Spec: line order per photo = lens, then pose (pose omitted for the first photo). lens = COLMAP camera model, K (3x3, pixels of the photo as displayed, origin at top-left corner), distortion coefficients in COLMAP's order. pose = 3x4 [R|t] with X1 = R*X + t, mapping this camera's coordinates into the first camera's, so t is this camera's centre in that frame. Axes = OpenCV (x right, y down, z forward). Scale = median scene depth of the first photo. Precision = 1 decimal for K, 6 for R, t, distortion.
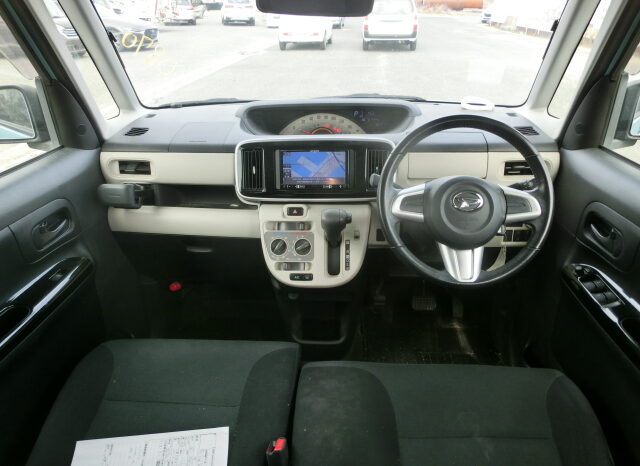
lens RADIAL K [[445.6, 0, 320.1], [0, 445.6, 234.5], [0, 0, 1]] dist [-0.025818, 0.000266]
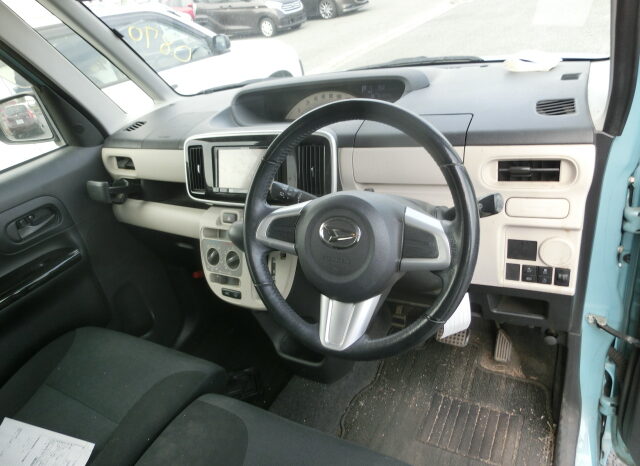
lens RADIAL K [[445.6, 0, 314.8], [0, 445.6, 232.7], [0, 0, 1]] dist [-0.025818, 0.000266]
pose [[0.883629, 0.077648, -0.461703, 0.490016], [-0.037594, 0.994735, 0.095341, -0.111741], [0.466675, -0.066889, 0.881896, 0.305498]]
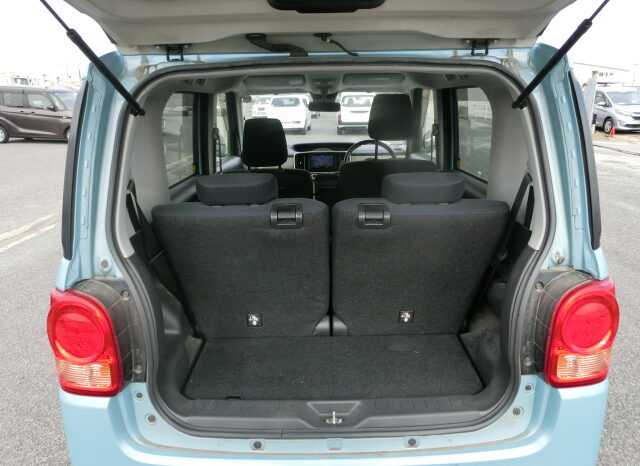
lens RADIAL K [[445.6, 0, 319.4], [0, 445.6, 233.1], [0, 0, 1]] dist [-0.025818, 0.000266]
pose [[0.998740, -0.017872, 0.046900, -0.163719], [0.026113, 0.983046, -0.181488, 0.781542], [-0.042861, 0.182484, 0.982274, -1.632115]]
